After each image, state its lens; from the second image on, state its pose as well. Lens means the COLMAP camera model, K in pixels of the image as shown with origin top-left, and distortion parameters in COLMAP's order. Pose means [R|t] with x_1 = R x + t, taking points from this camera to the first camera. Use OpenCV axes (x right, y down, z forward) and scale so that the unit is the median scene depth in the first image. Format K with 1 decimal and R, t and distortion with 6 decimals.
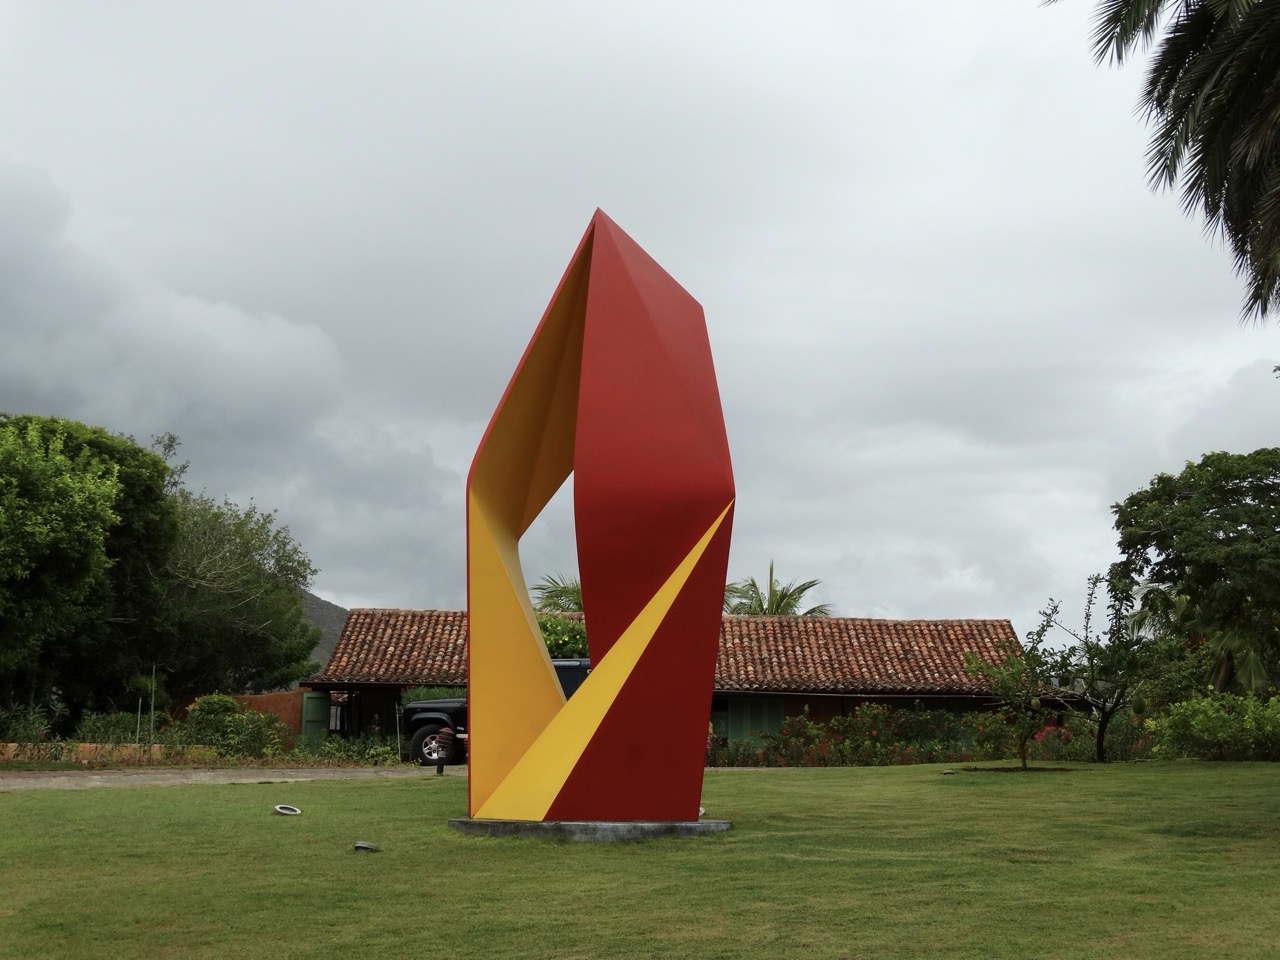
lens RADIAL K [[1611.5, 0, 683.5], [0, 1611.5, 480.1], [0, 0, 1]] dist [0.026712, 0.000000]
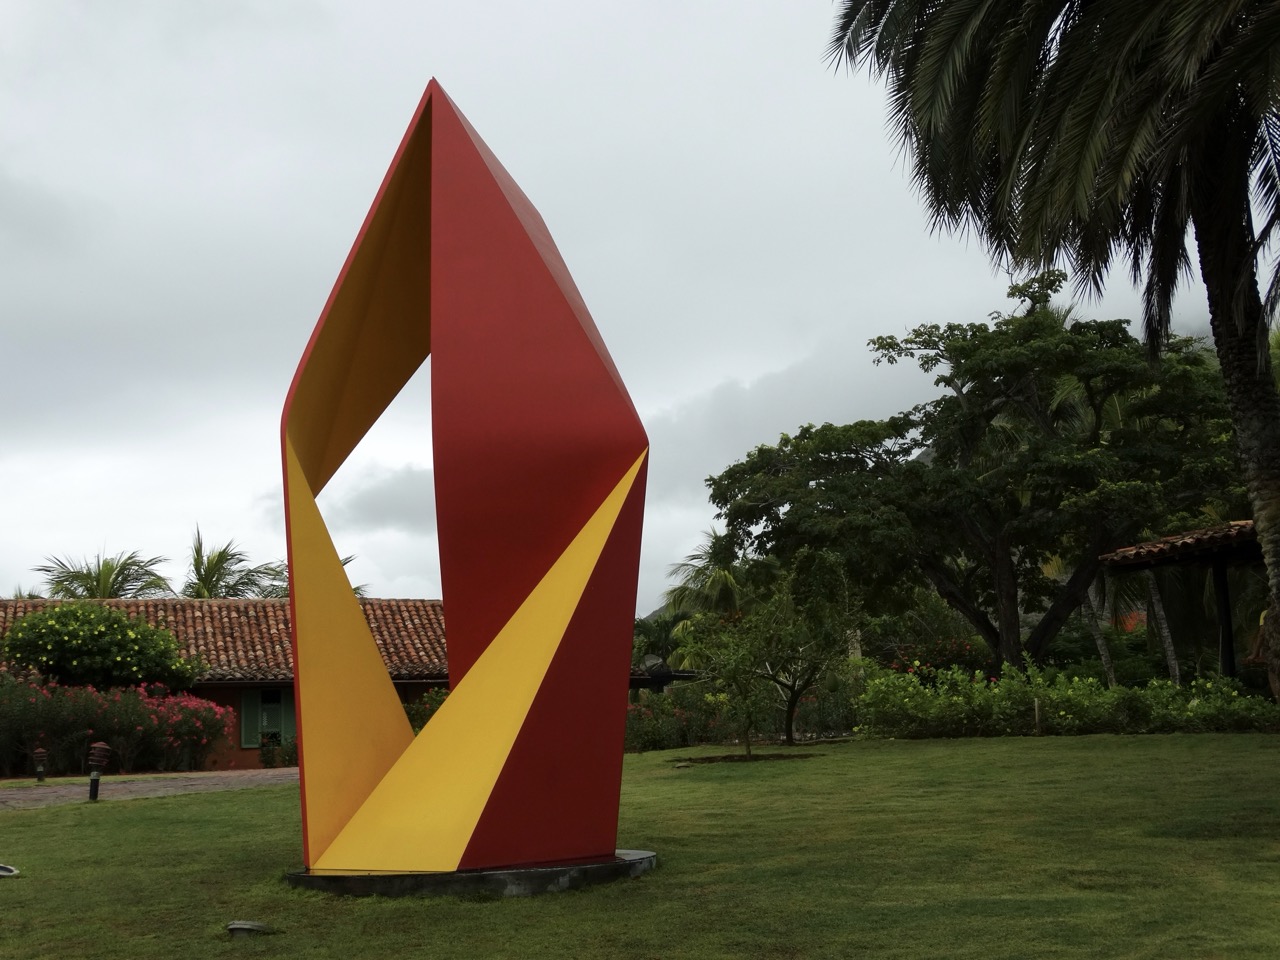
lens RADIAL K [[1610.9, 0, 621.1], [0, 1610.9, 483.4], [0, 0, 1]] dist [0.017880, 0.000000]
pose [[0.954539, 0.002247, 0.298077, -0.058135], [-0.006324, 0.999899, 0.012713, 0.005317], [-0.298018, -0.014020, 0.954457, 0.065432]]
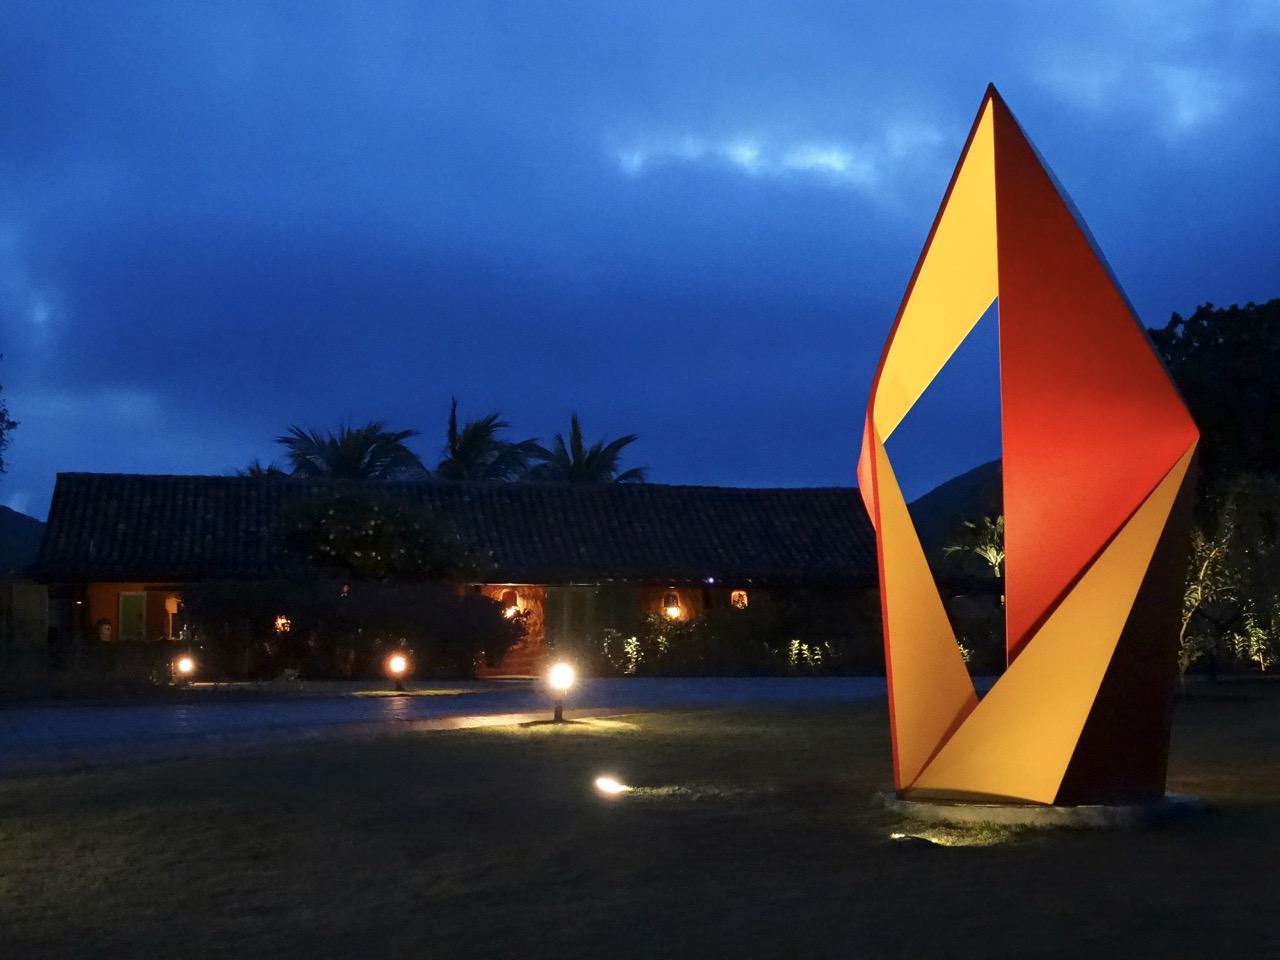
lens RADIAL K [[2081.7, 0, 627.6], [0, 2081.7, 481.0], [0, 0, 1]] dist [-0.016074, 0.000000]
pose [[0.982242, 0.001057, 0.187618, -0.131868], [-0.019614, 0.995083, 0.097083, -0.018908], [-0.186593, -0.099039, 0.977433, -0.018215]]
